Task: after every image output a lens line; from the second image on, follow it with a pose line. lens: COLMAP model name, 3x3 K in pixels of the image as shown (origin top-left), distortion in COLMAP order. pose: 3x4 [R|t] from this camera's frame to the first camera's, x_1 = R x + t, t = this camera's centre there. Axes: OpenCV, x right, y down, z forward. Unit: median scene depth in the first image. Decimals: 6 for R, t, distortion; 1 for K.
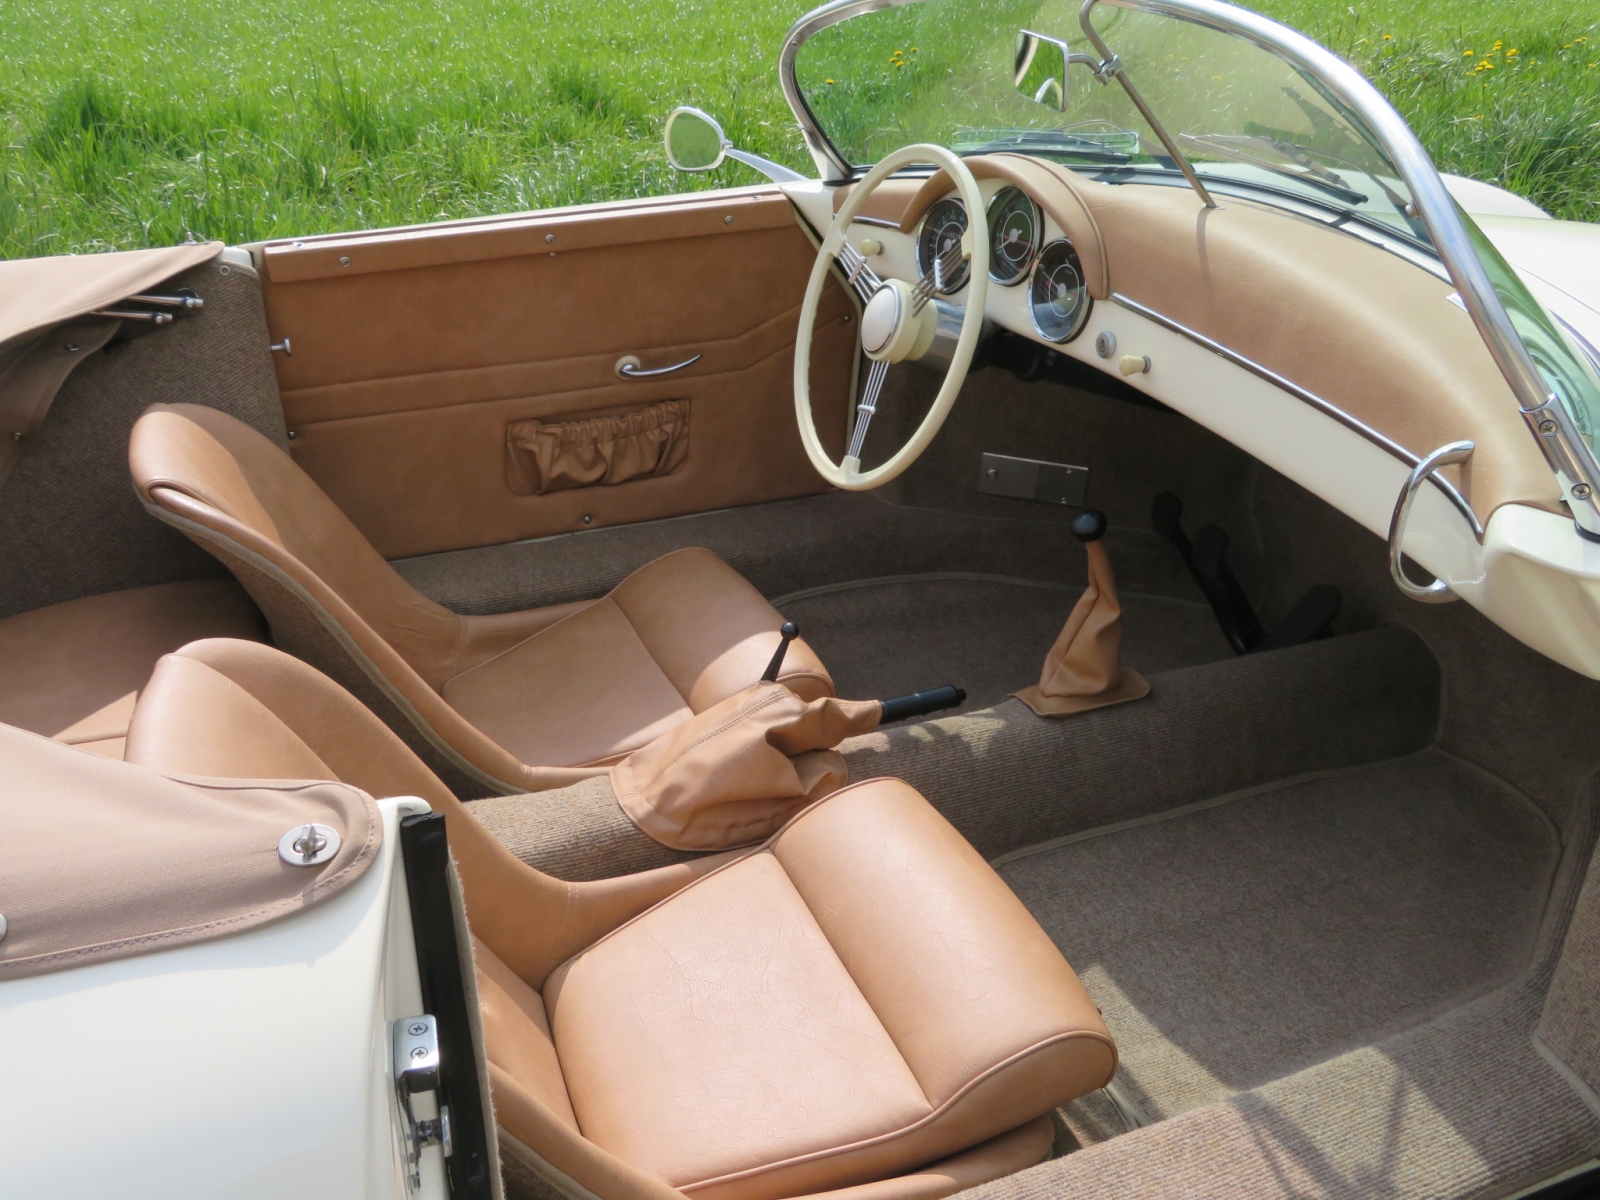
lens RADIAL K [[1457.0, 0, 800.0], [0, 1457.0, 600.0], [0, 0, 1]] dist [0.002717, 0.011818]
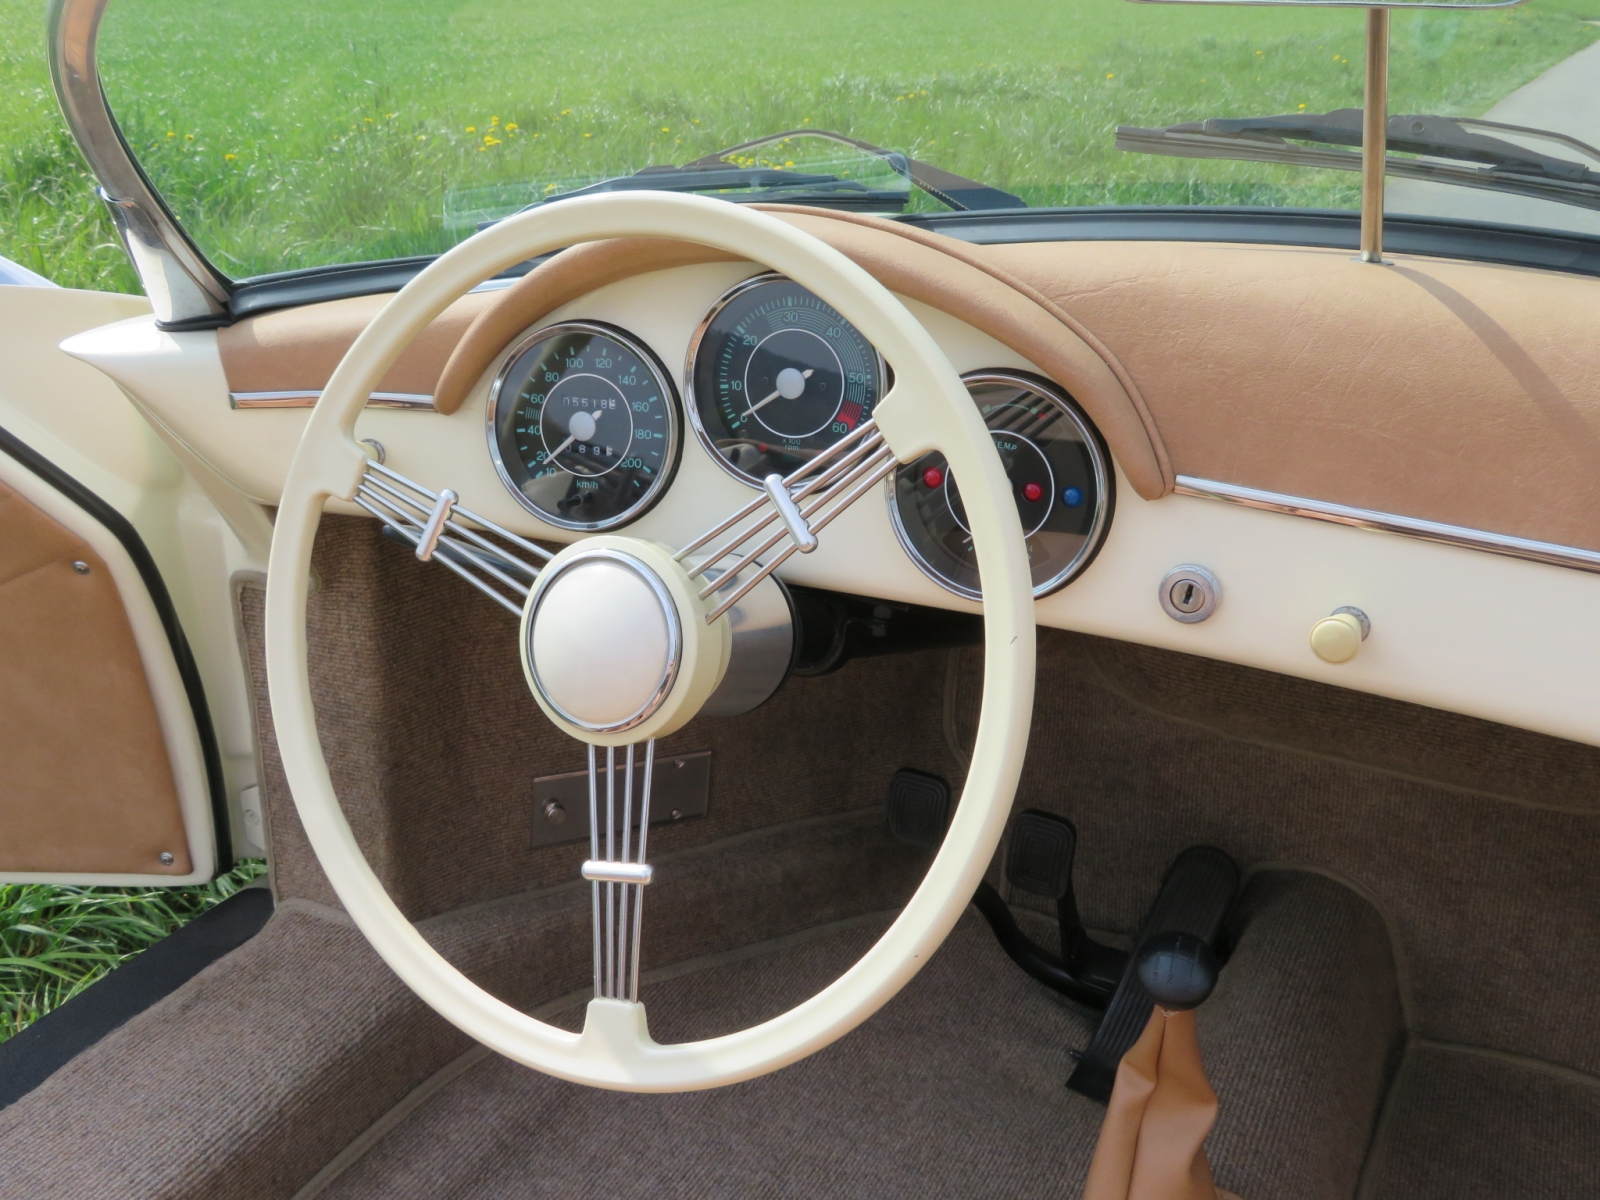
lens RADIAL K [[1457.0, 0, 800.0], [0, 1457.0, 600.0], [0, 0, 1]] dist [0.002717, 0.011818]
pose [[0.771533, -0.237529, 0.590183, -0.141219], [0.272686, 0.961618, 0.030543, -0.219104], [-0.574786, 0.137370, 0.806691, 0.713435]]
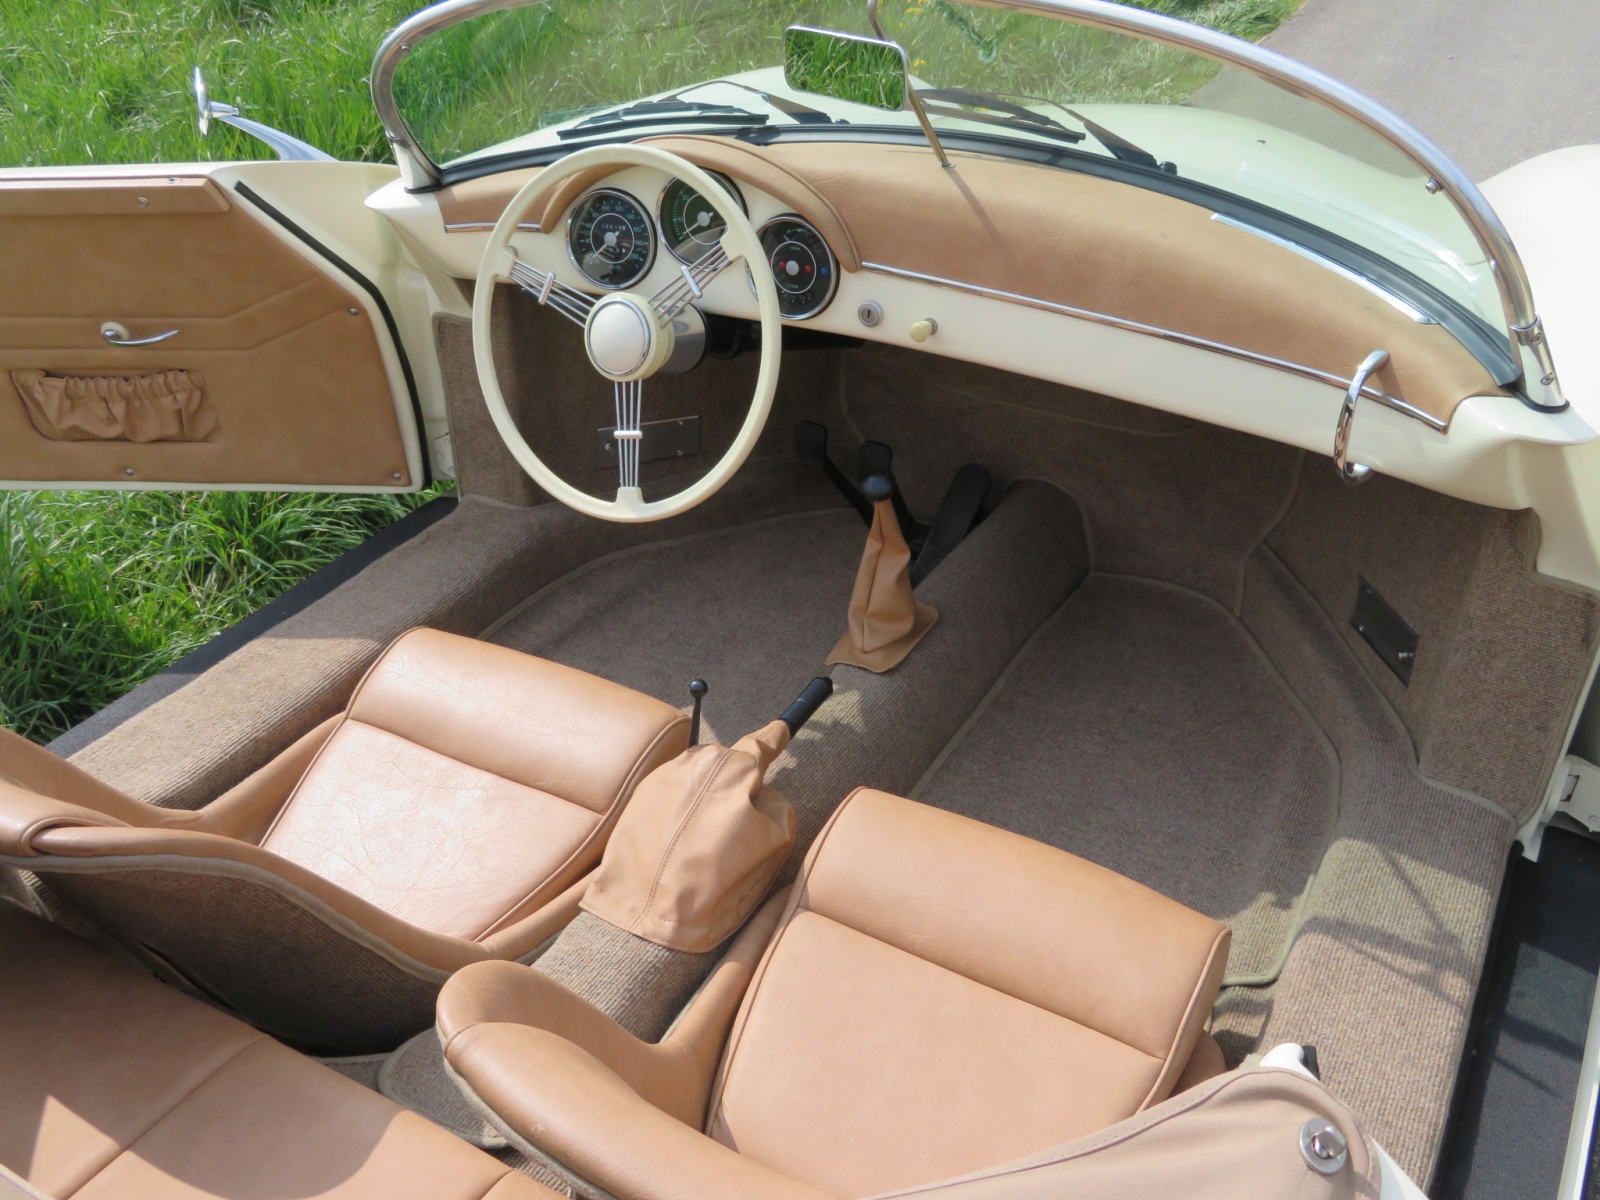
lens RADIAL K [[1455.3, 0, 801.6], [0, 1455.3, 606.1], [0, 0, 1]] dist [0.005351, 0.001491]
pose [[0.796030, -0.340617, 0.500316, -0.408559], [0.286463, 0.940196, 0.184310, -0.184582], [-0.533175, -0.003394, 0.845998, 0.162152]]
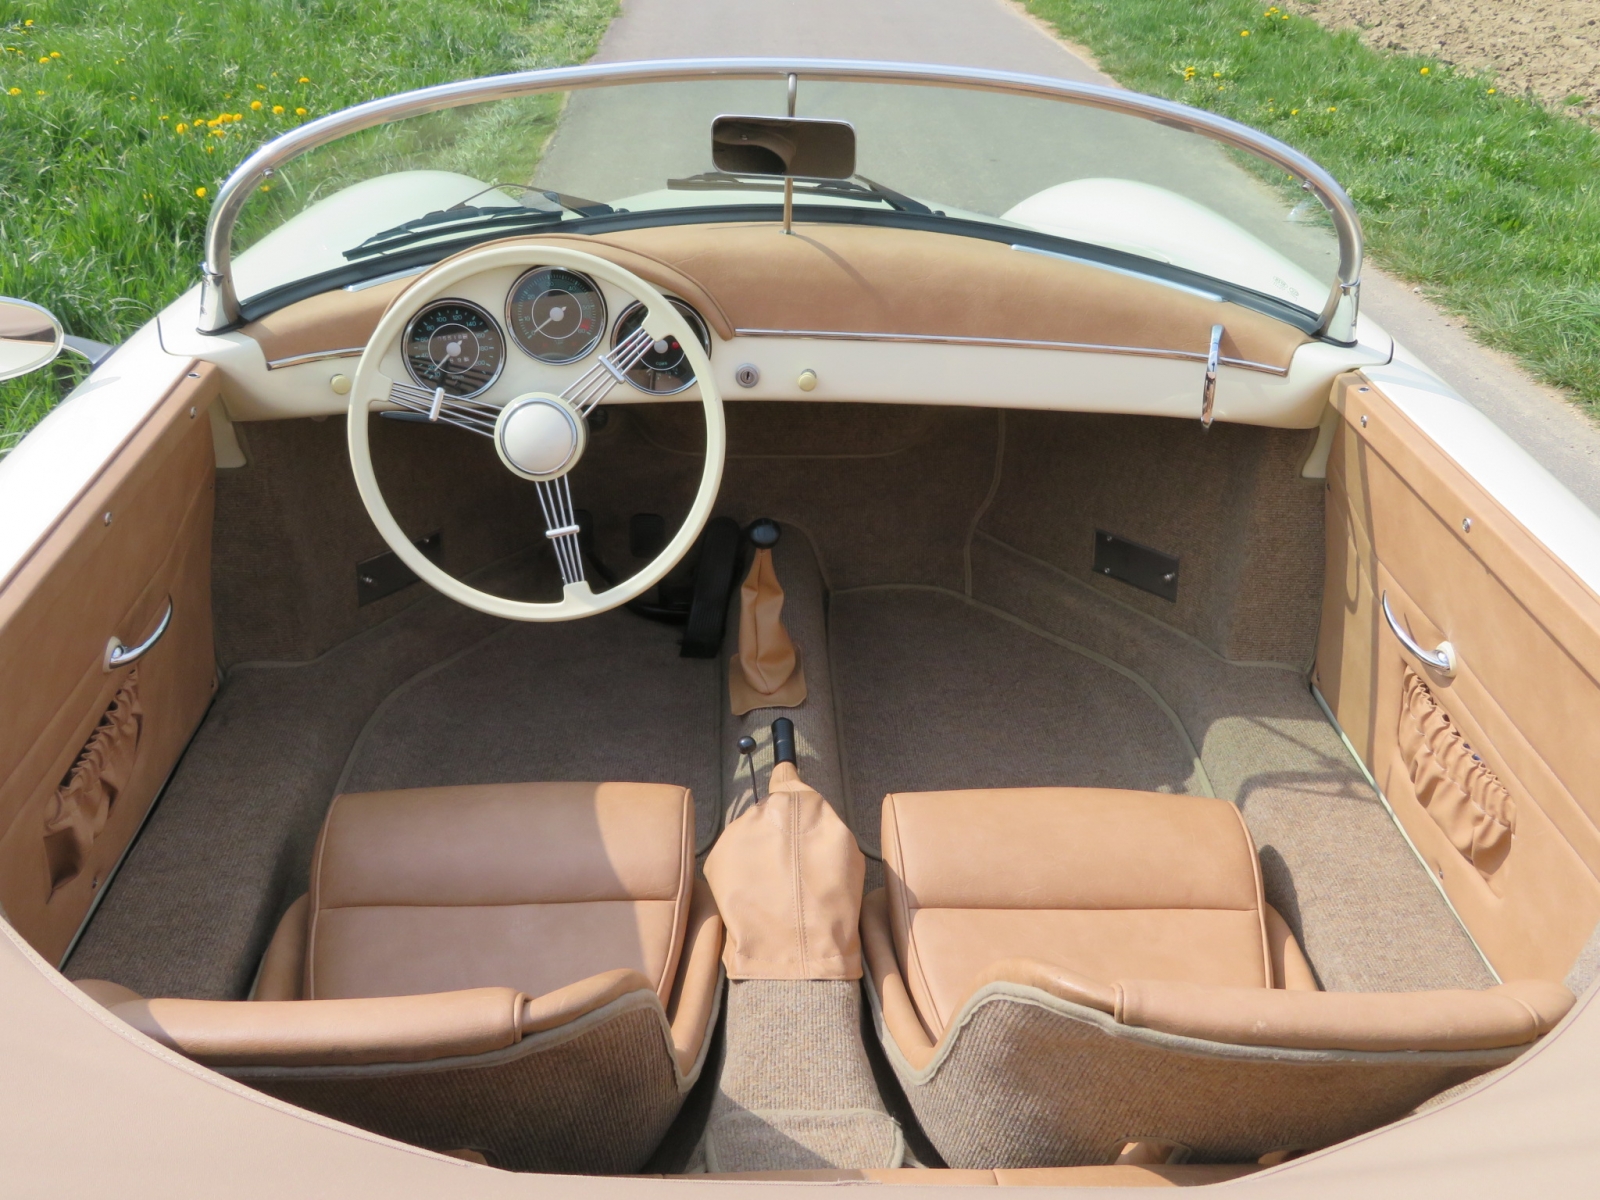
lens RADIAL K [[1445.8, 0, 805.6], [0, 1445.8, 614.8], [0, 0, 1]] dist [-0.005174, 0.006636]
pose [[0.354020, -0.455814, 0.816642, -0.745632], [0.404459, 0.861931, 0.305757, -0.335342], [-0.843257, 0.222054, 0.489499, 0.470955]]
